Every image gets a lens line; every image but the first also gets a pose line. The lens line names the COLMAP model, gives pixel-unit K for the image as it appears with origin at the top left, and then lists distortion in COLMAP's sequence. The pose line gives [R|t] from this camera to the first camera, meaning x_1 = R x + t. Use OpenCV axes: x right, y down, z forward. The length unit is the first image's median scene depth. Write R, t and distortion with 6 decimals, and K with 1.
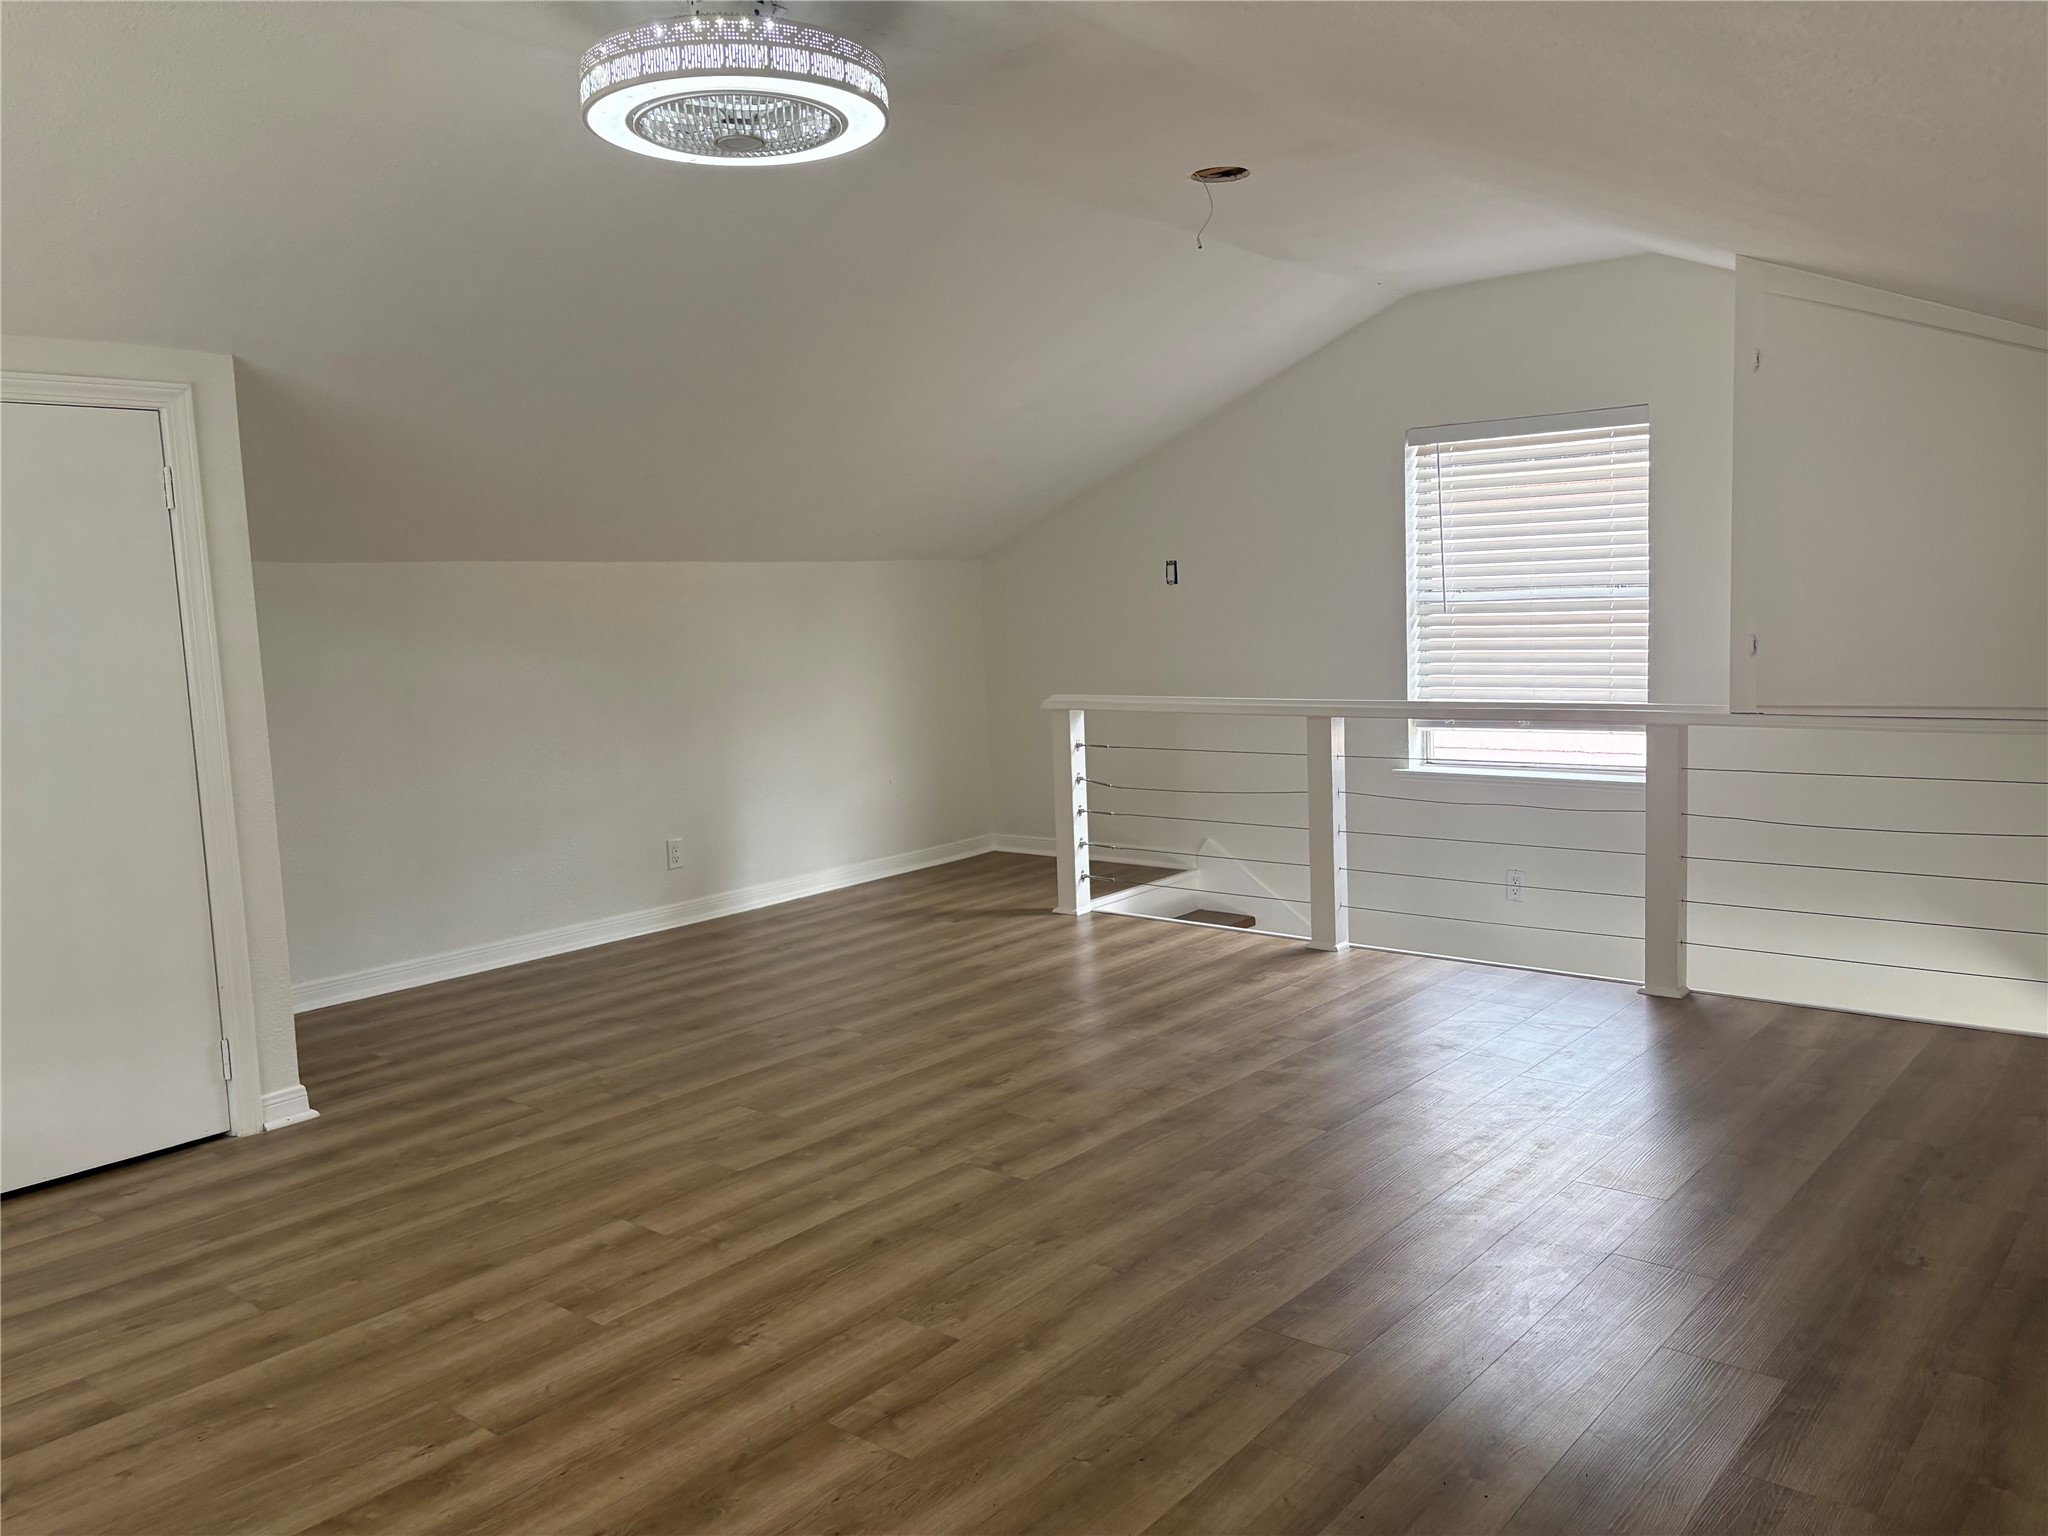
lens RADIAL K [[1544.6, 0, 1023.8], [0, 1544.6, 777.0], [0, 0, 1]] dist [0.055511, -0.119100]
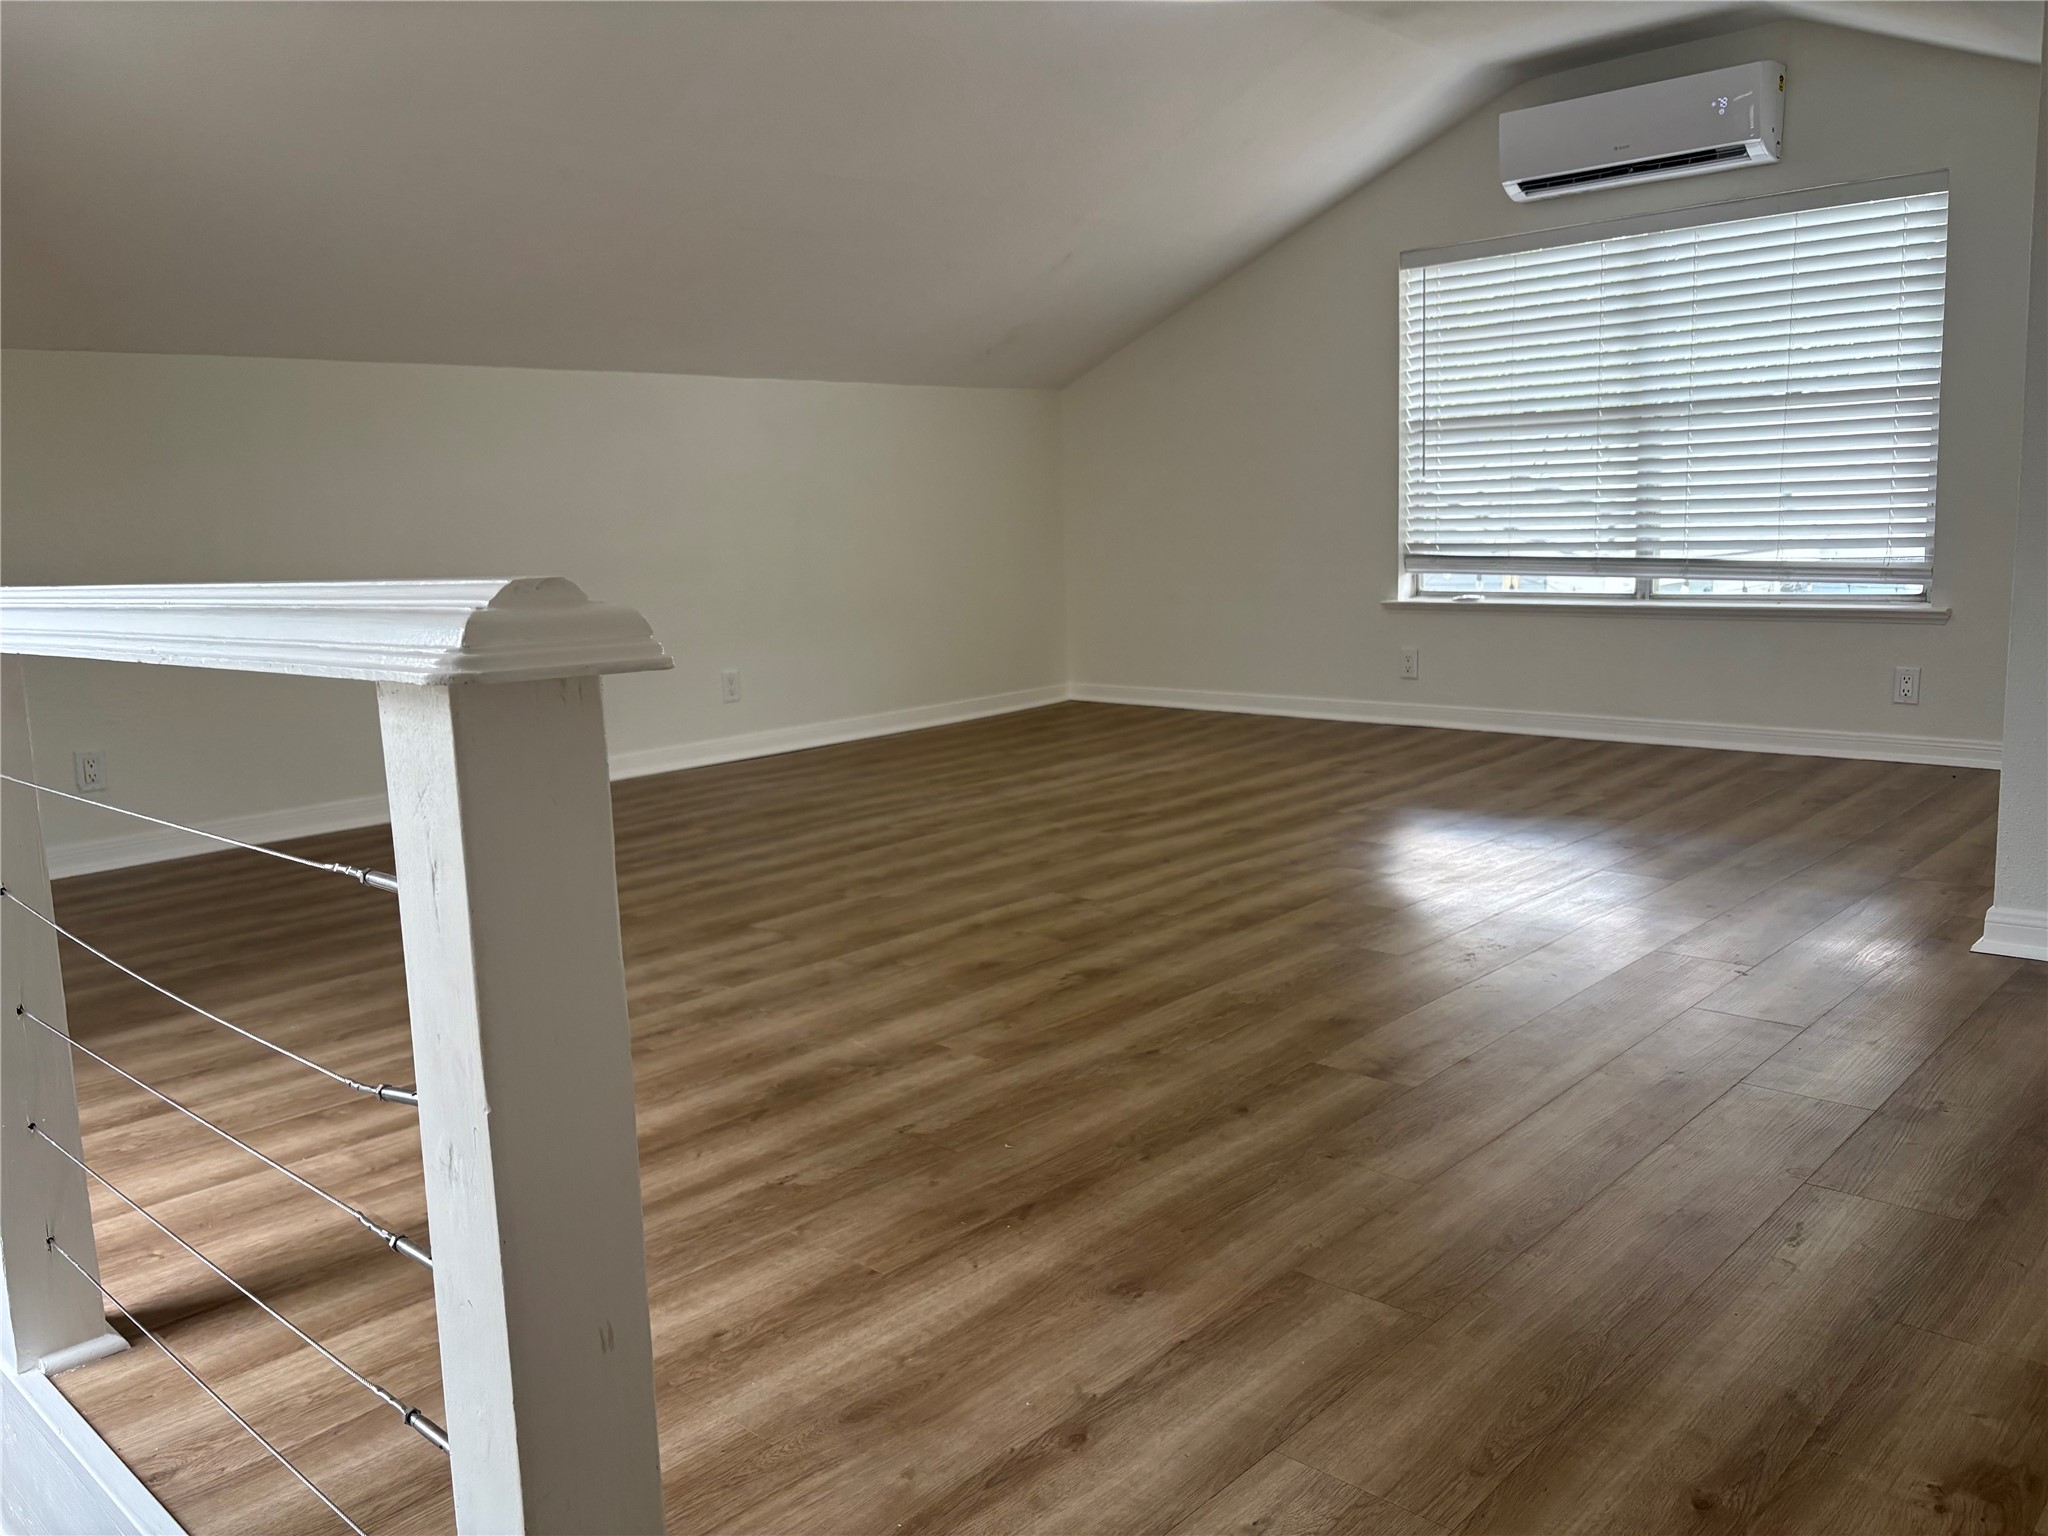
lens RADIAL K [[1544.6, 0, 1023.8], [0, 1544.6, 777.0], [0, 0, 1]] dist [0.055511, -0.119100]
pose [[-0.995578, 0.068857, 0.063899, -0.046774], [0.083854, 0.958036, 0.274110, -0.108293], [-0.042343, 0.278256, -0.959573, 1.721063]]
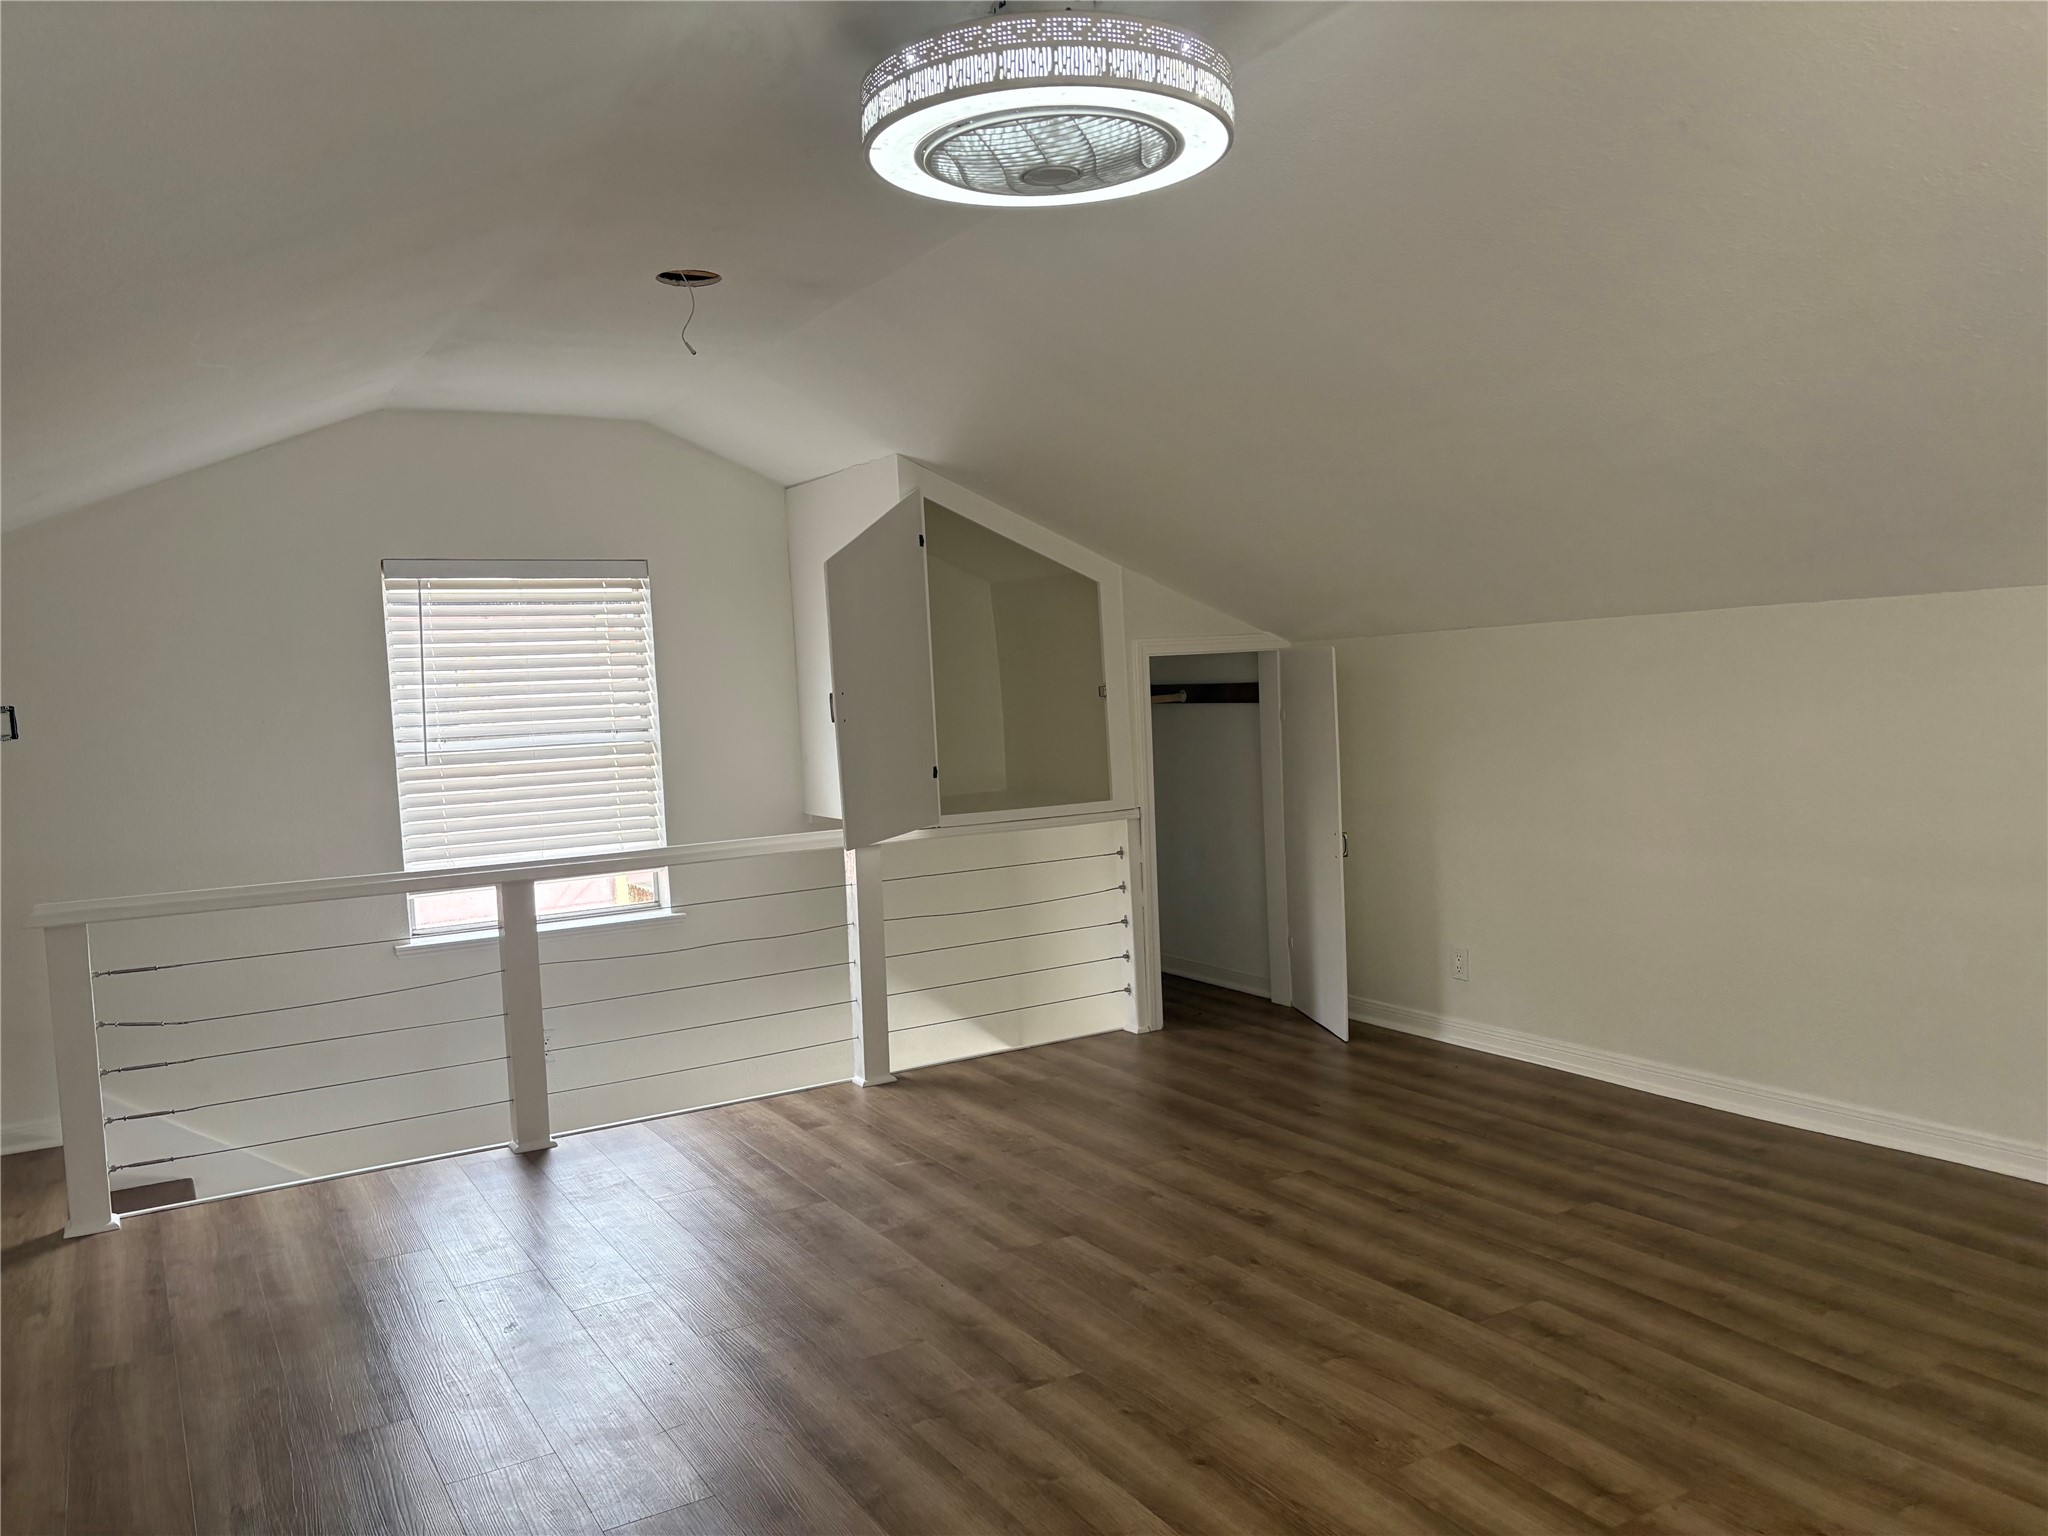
lens RADIAL K [[1583.1, 0, 1024.0], [0, 1583.1, 768.0], [0, 0, 1]] dist [0.056336, -0.003803]
pose [[0.330613, -0.045955, 0.942647, -0.741951], [0.141936, 0.989875, -0.001523, -0.082165], [-0.933032, 0.134299, 0.333788, 0.560285]]
